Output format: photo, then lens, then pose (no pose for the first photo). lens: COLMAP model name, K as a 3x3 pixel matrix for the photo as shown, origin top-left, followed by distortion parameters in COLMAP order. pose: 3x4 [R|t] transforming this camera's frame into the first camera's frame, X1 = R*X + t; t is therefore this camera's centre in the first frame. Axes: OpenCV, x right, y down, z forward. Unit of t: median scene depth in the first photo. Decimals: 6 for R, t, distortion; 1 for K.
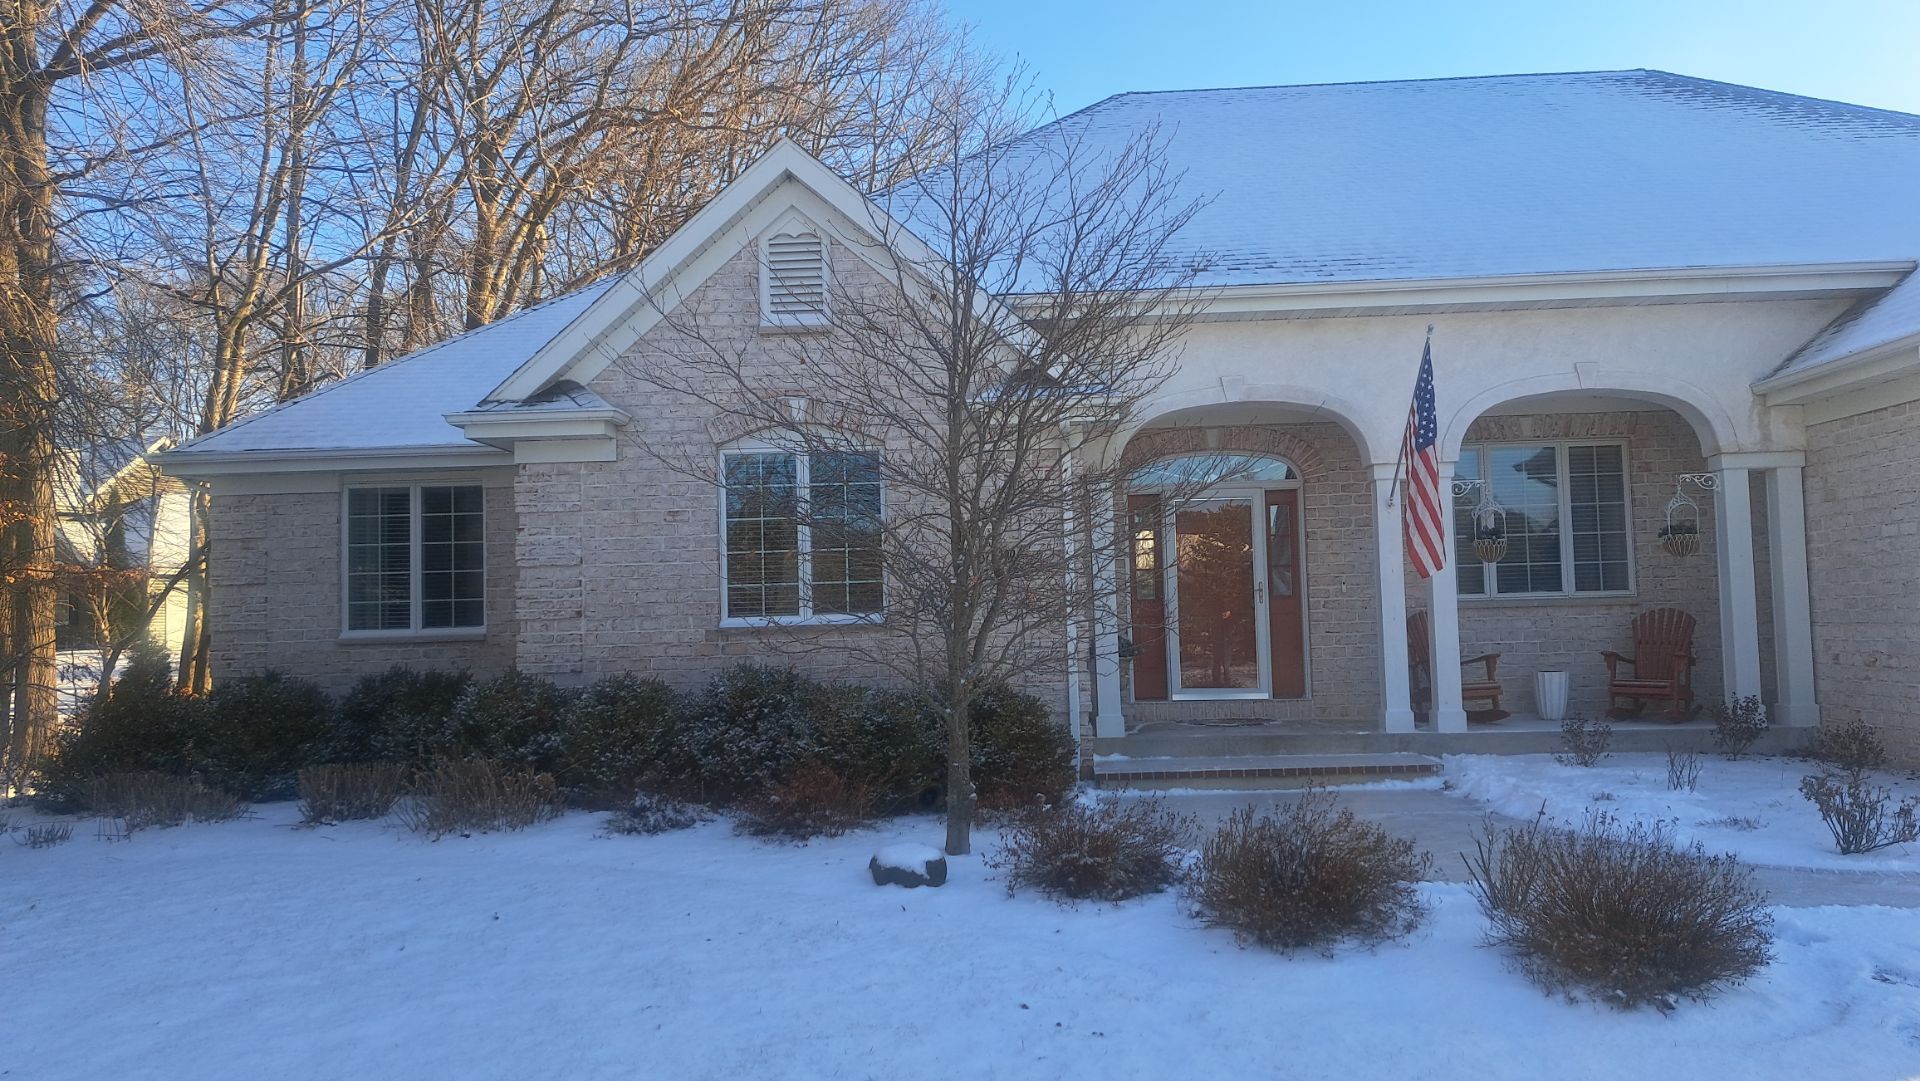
lens RADIAL K [[1360.0, 0, 970.4], [0, 1360.0, 553.2], [0, 0, 1]] dist [0.109347, -0.112542]
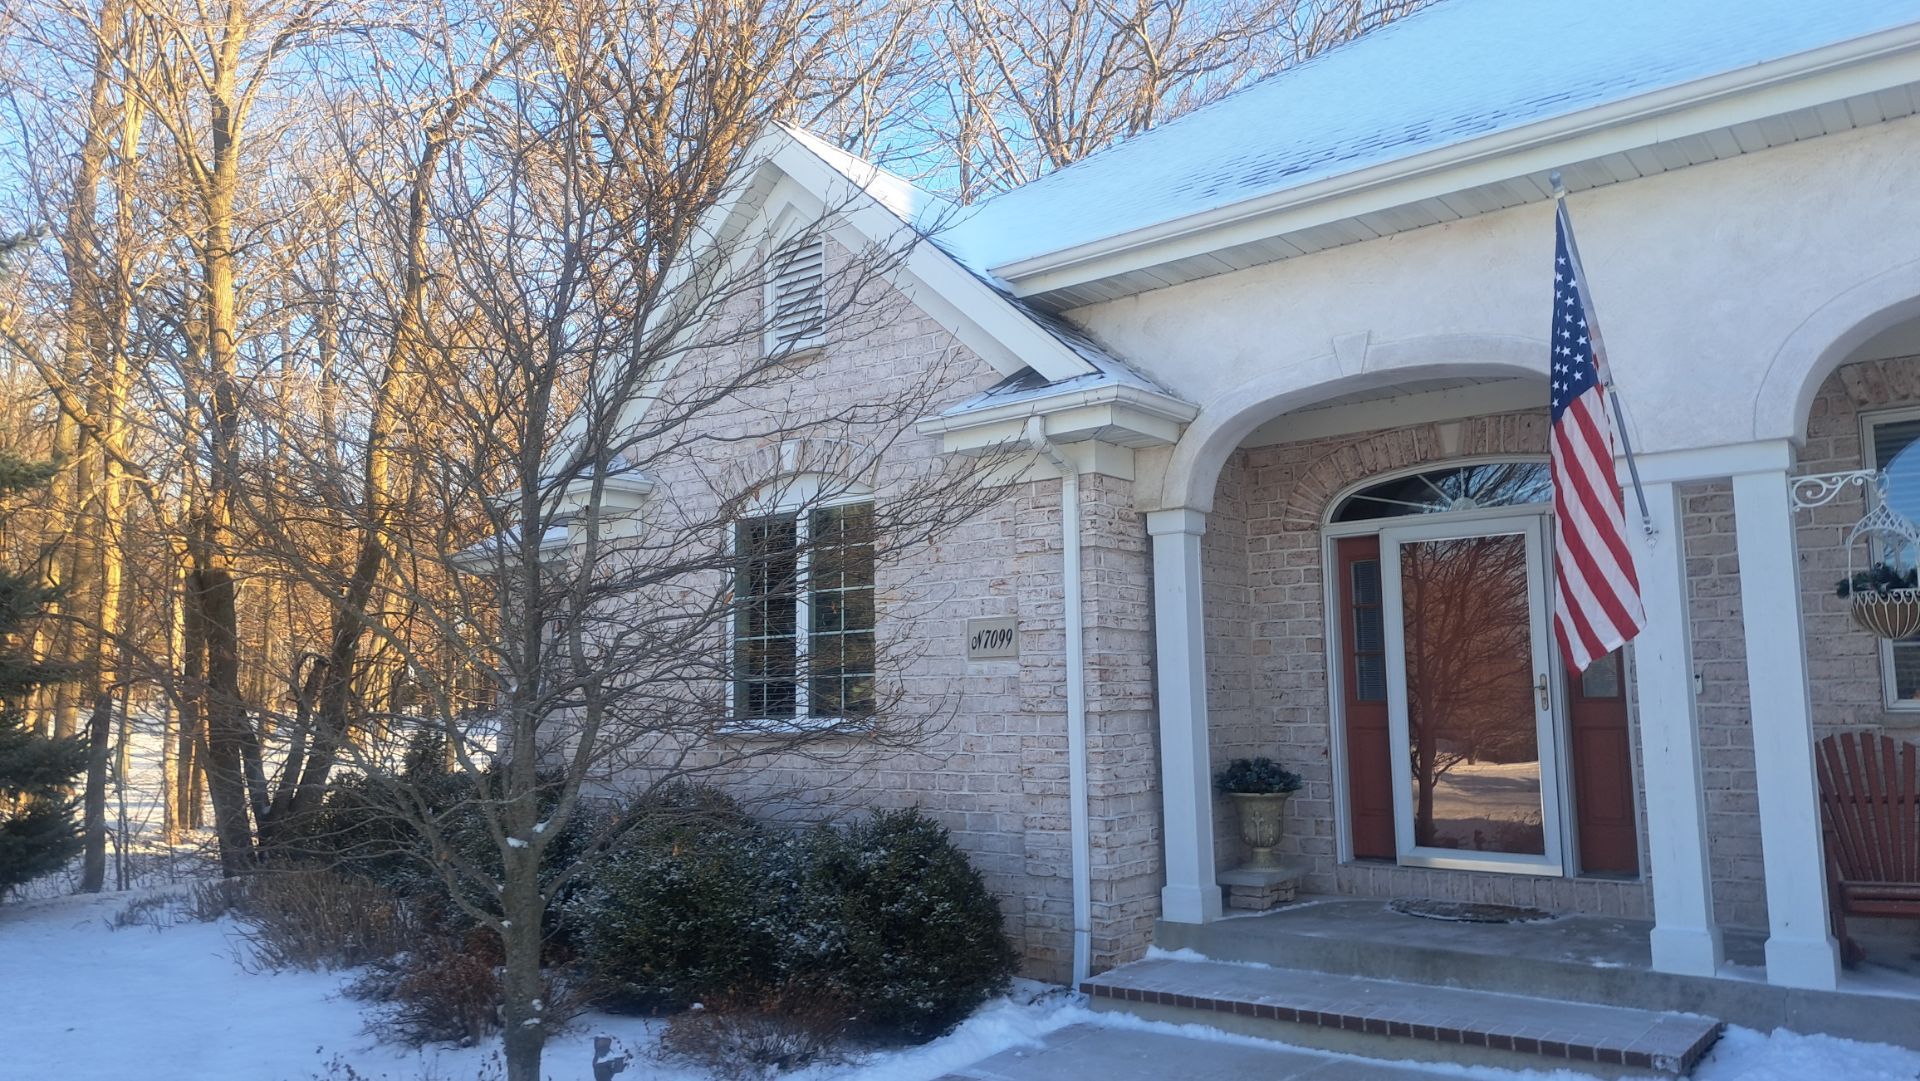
lens RADIAL K [[1360.0, 0, 970.4], [0, 1360.0, 553.2], [0, 0, 1]] dist [0.109347, -0.112542]
pose [[0.808094, -0.052266, -0.586731, 0.410099], [0.022445, 0.998065, -0.057995, -0.001518], [0.588626, 0.033696, 0.807703, 0.419592]]
